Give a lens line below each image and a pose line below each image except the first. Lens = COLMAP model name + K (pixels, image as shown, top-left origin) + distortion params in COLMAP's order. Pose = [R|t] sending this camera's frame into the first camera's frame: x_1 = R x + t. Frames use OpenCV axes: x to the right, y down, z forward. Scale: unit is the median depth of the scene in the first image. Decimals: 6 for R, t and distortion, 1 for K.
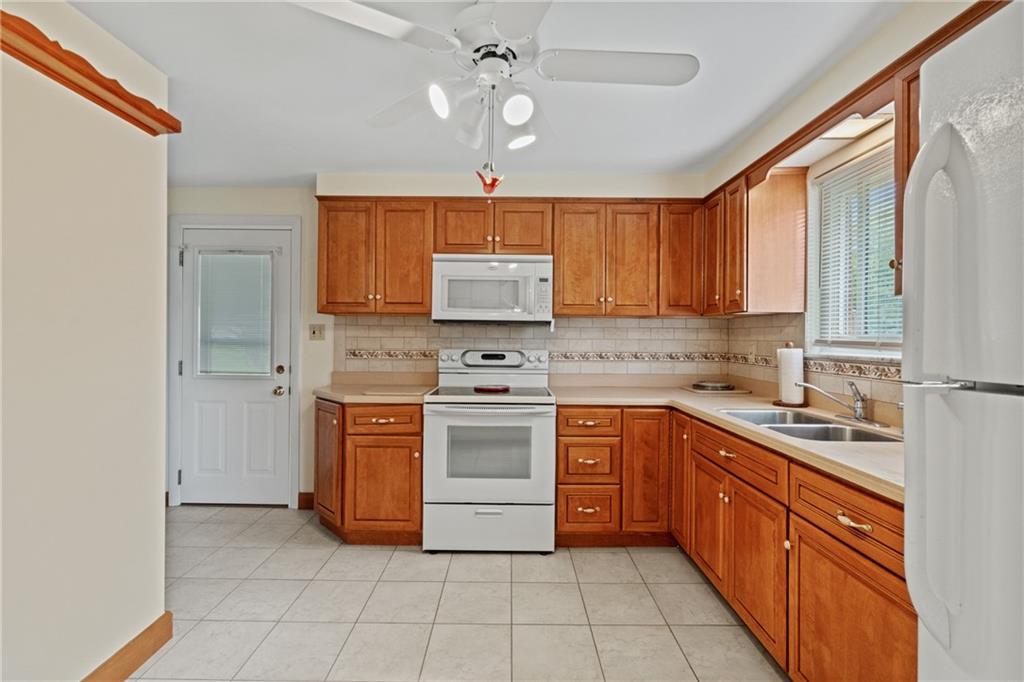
lens RADIAL K [[464.9, 0, 512.0], [0, 464.9, 341.0], [0, 0, 1]] dist [0.001279, 0.000176]
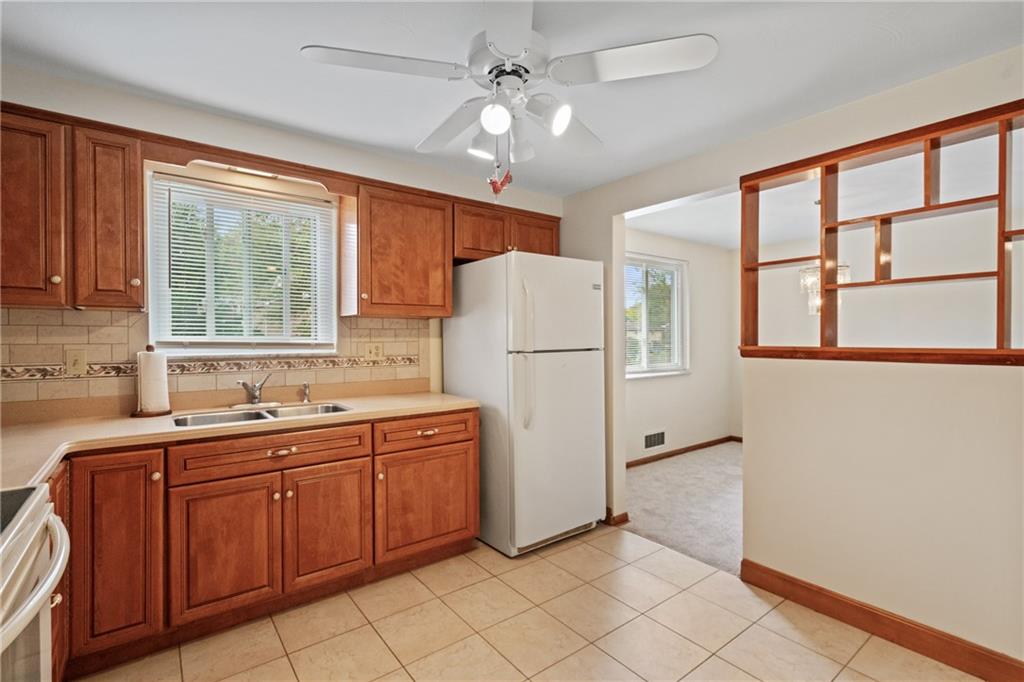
lens RADIAL K [[464.9, 0, 512.0], [0, 464.9, 341.0], [0, 0, 1]] dist [0.001279, 0.000176]
pose [[-0.607931, -0.007334, 0.793956, -0.541146], [0.004307, 0.999912, 0.012534, -0.011798], [-0.793978, 0.011039, -0.607846, 0.991896]]
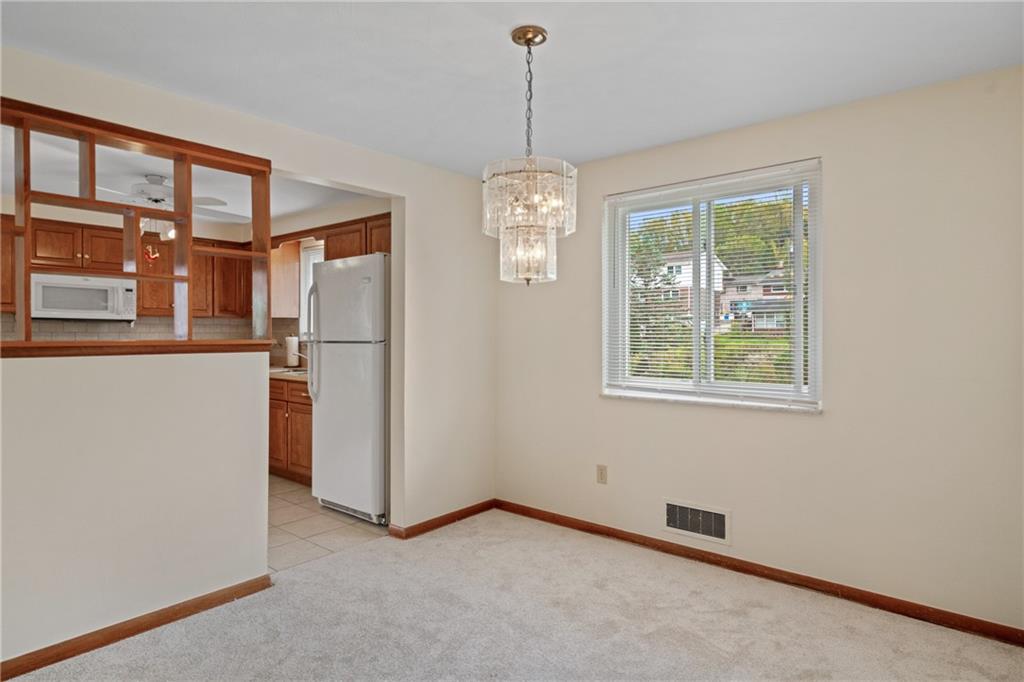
lens RADIAL K [[592.3, 0, 512.9], [0, 592.3, 329.7], [0, 0, 1]] dist [0.000979, -0.000212]
pose [[0.649806, -0.000808, 0.760100, -0.644147], [0.006644, 0.999967, -0.004617, 0.003593], [-0.760071, 0.008051, 0.649790, -1.238212]]
